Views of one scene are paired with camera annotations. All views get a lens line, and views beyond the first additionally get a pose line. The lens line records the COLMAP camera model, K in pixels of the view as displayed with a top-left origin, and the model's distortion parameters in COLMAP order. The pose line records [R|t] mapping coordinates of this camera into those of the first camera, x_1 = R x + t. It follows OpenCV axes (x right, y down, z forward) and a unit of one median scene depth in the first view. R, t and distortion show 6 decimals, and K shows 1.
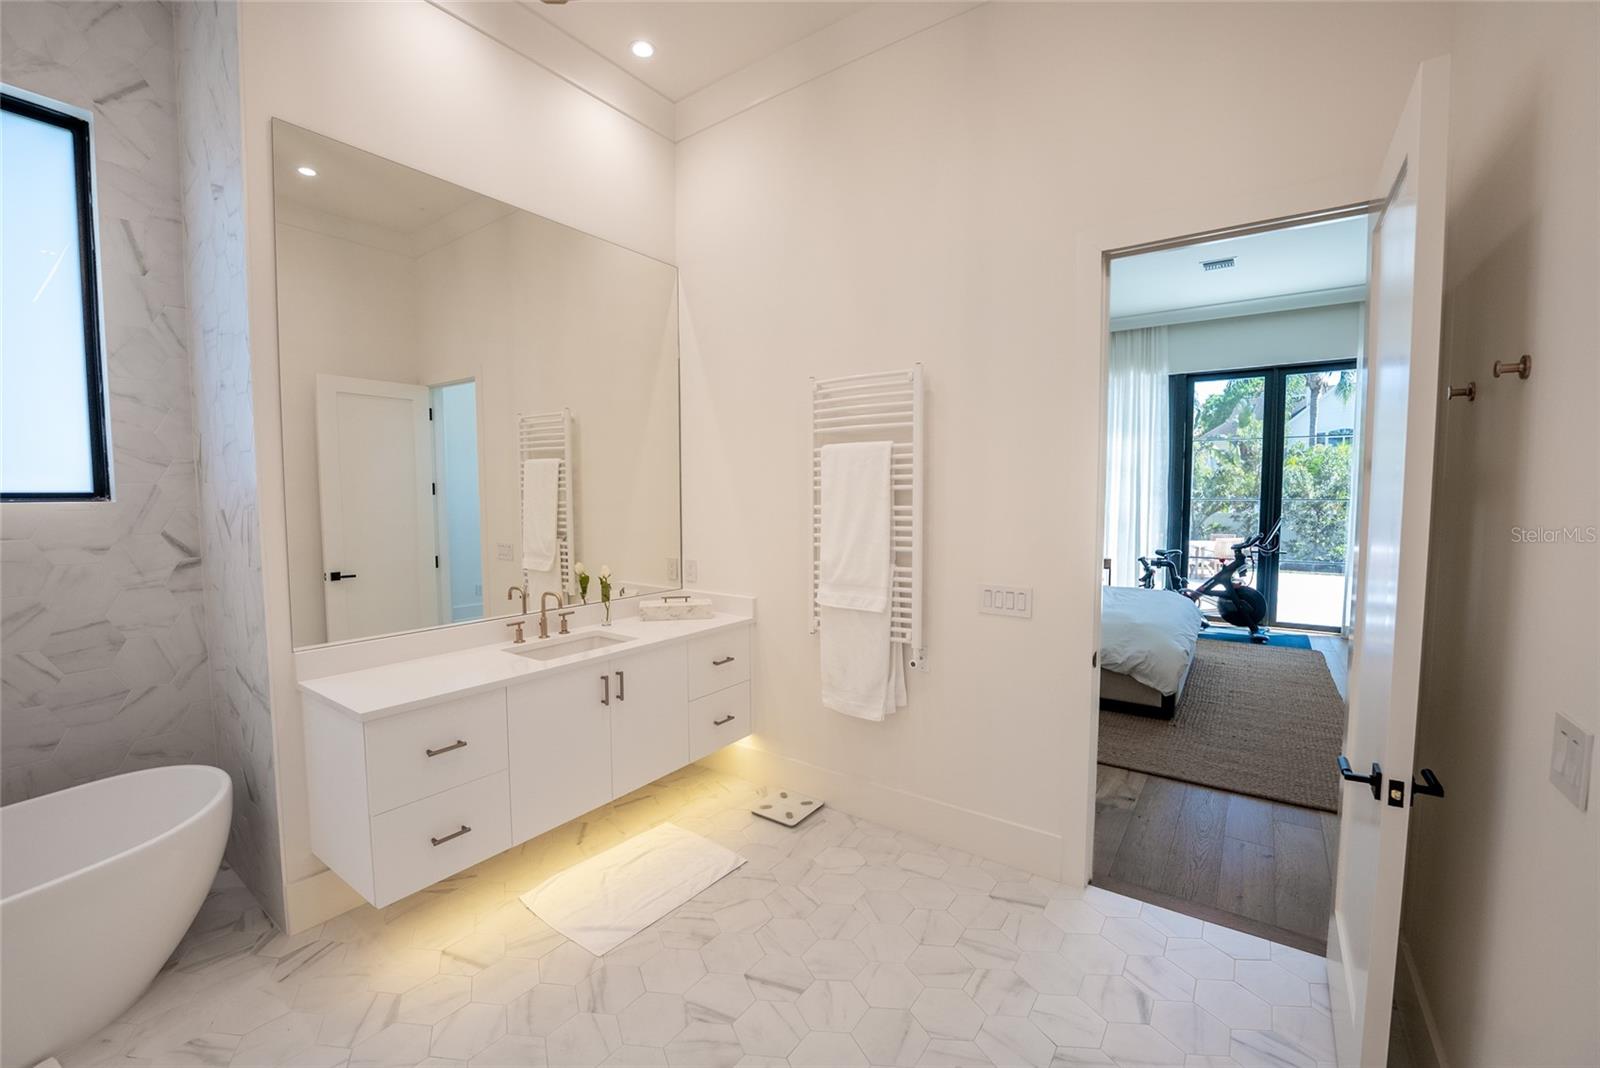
lens RADIAL K [[651.2, 0, 795.2], [0, 651.2, 533.1], [0, 0, 1]] dist [-0.030910, 0.003606]
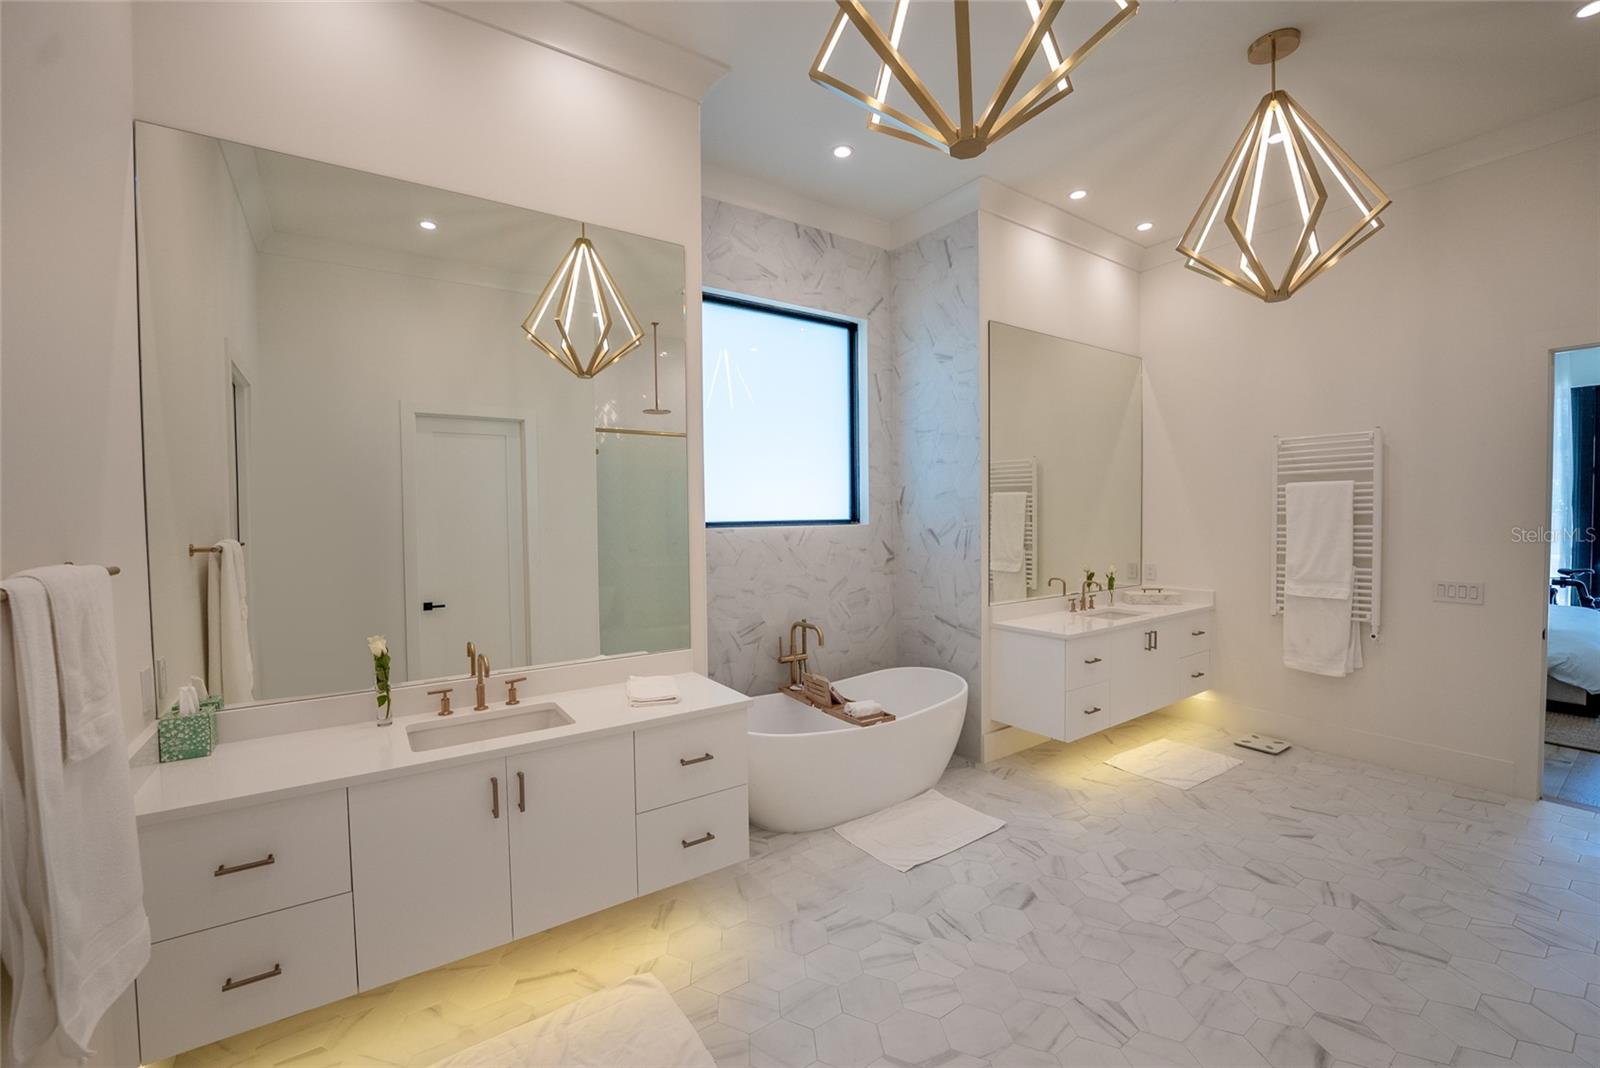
lens RADIAL K [[651.2, 0, 795.2], [0, 651.2, 533.1], [0, 0, 1]] dist [-0.030910, 0.003606]
pose [[0.940121, 0.000120, -0.340840, -0.507859], [-0.009961, 0.999582, -0.027123, 0.024554], [0.340695, 0.028894, 0.939730, -0.709527]]
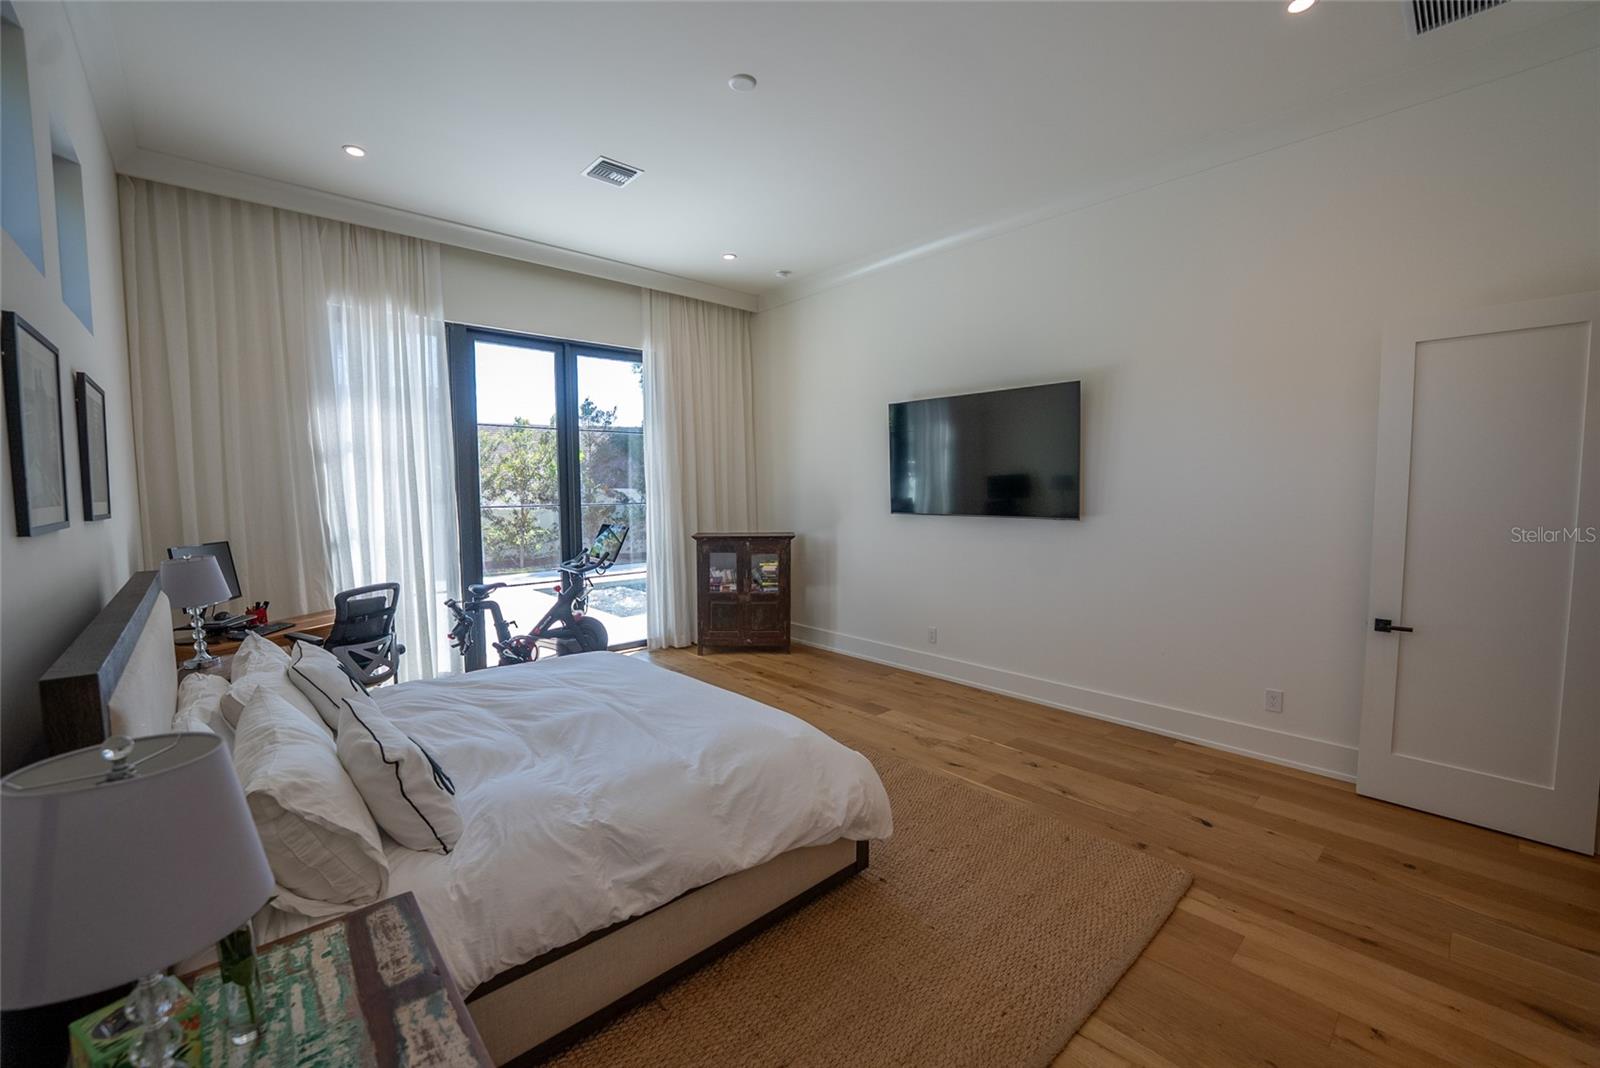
lens RADIAL K [[651.2, 0, 795.2], [0, 651.2, 533.1], [0, 0, 1]] dist [-0.030910, 0.003606]
pose [[0.228870, -0.071414, 0.970834, -0.000404], [0.067890, 0.996048, 0.057264, -0.111139], [-0.971087, 0.052804, 0.232814, 1.346974]]
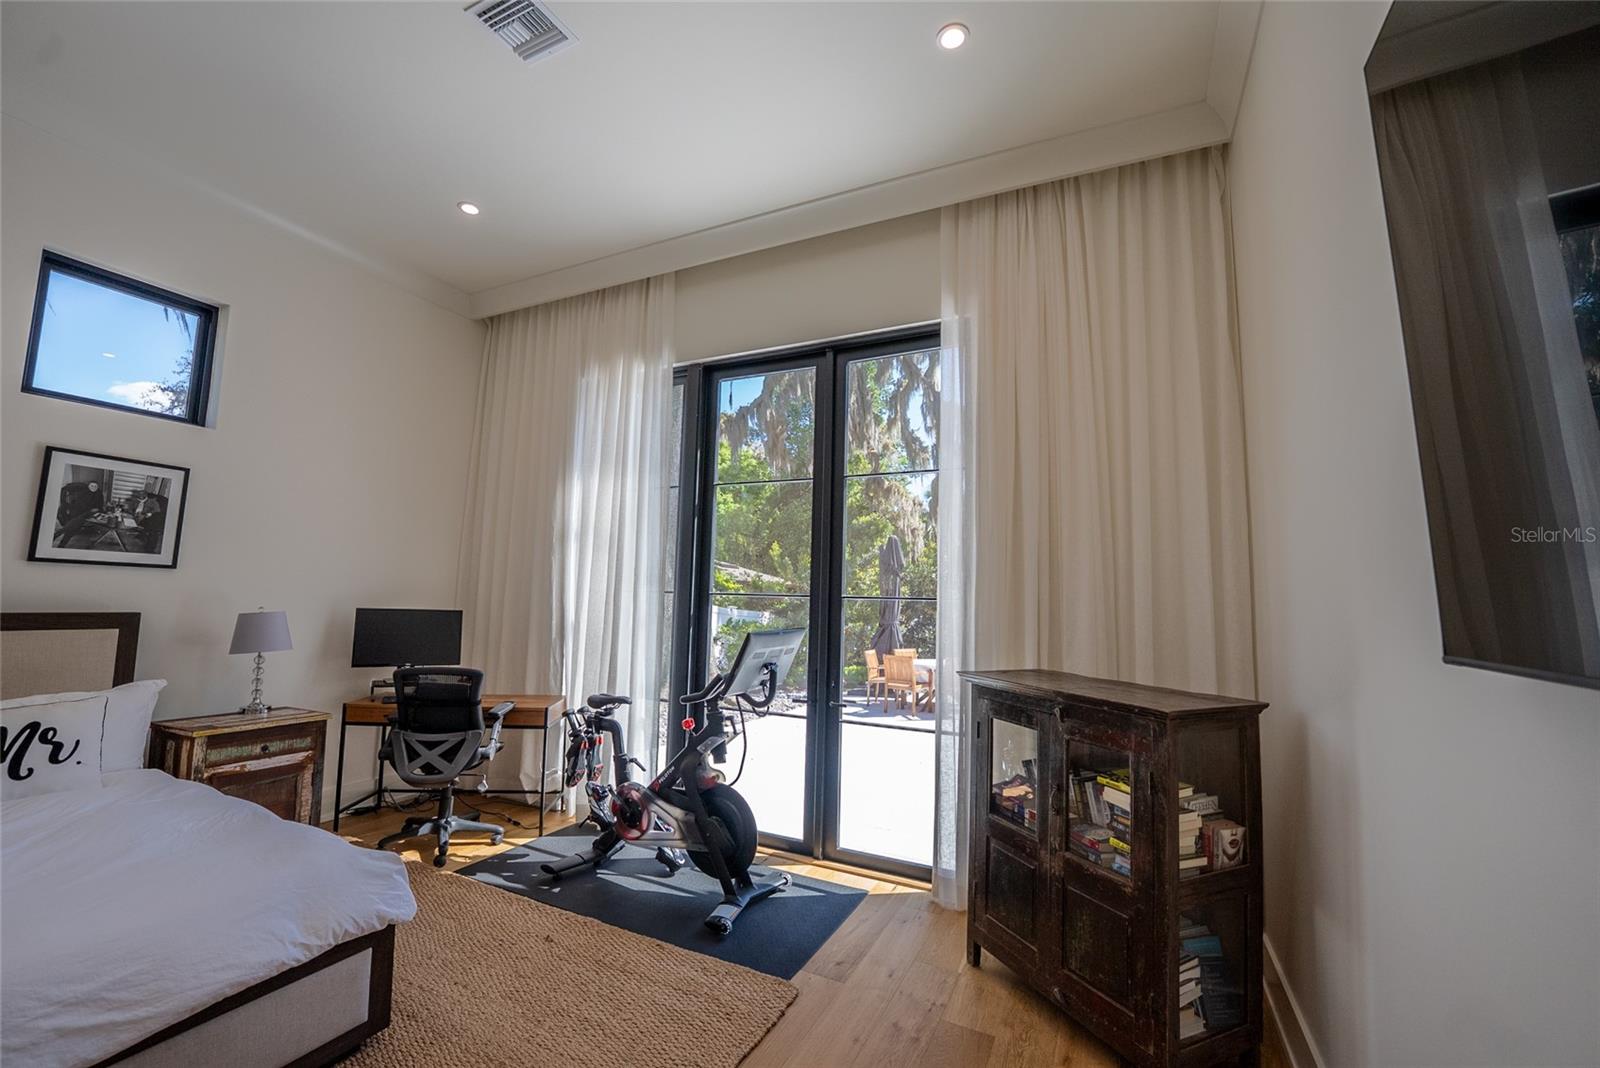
lens RADIAL K [[651.2, 0, 795.2], [0, 651.2, 533.1], [0, 0, 1]] dist [-0.030910, 0.003606]
pose [[0.985854, 0.042822, 0.162046, 1.602291], [-0.016808, 0.987197, -0.158617, -0.049286], [-0.166763, 0.153649, 0.973952, 1.246016]]
